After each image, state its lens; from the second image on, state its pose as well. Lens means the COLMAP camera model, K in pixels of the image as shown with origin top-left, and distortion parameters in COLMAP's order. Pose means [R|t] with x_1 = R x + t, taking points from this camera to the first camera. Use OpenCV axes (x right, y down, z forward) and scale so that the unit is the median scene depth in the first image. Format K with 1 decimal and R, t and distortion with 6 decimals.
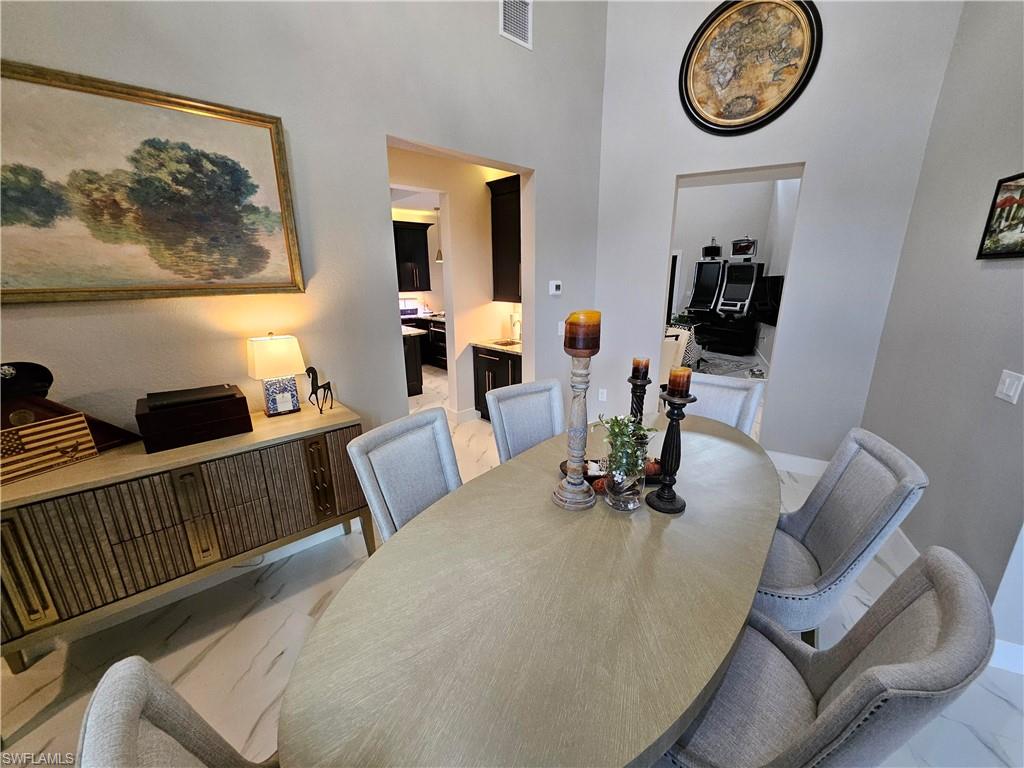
lens RADIAL K [[400.6, 0, 514.4], [0, 400.6, 384.4], [0, 0, 1]] dist [-0.000594, -0.000537]
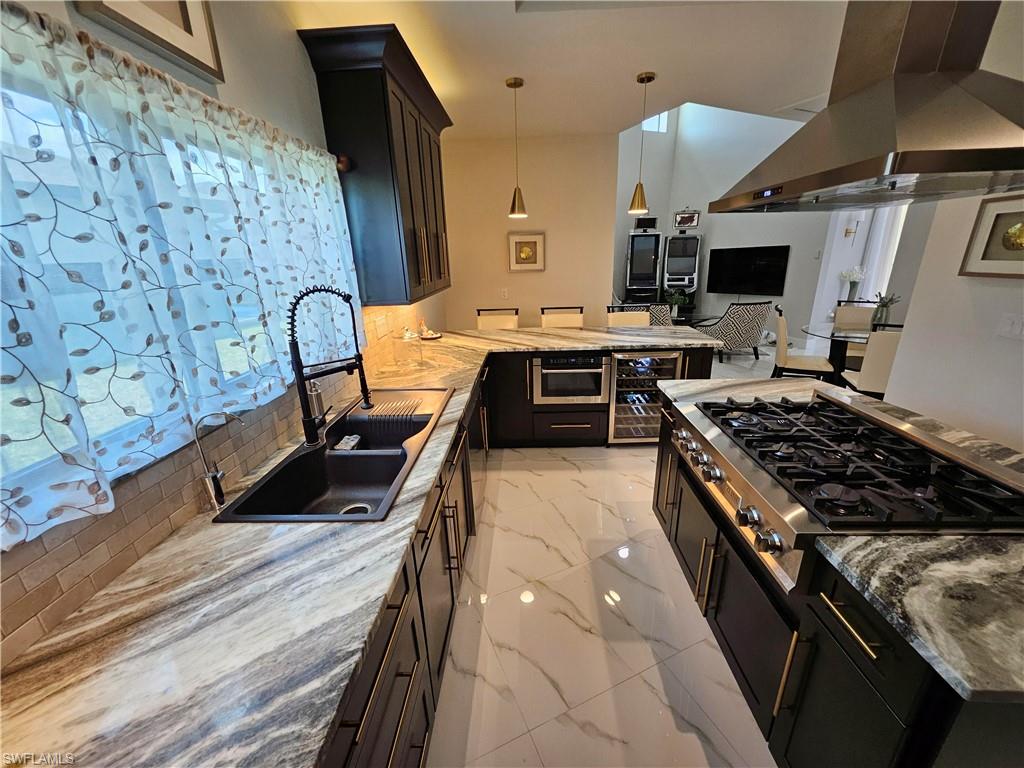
lens RADIAL K [[400.6, 0, 510.9], [0, 400.6, 387.9], [0, 0, 1]] dist [-0.000594, -0.000537]
pose [[0.704992, -0.241109, 0.666973, -0.443025], [0.215446, 0.968803, 0.122492, -0.153967], [-0.675699, 0.057341, 0.734944, 0.591853]]
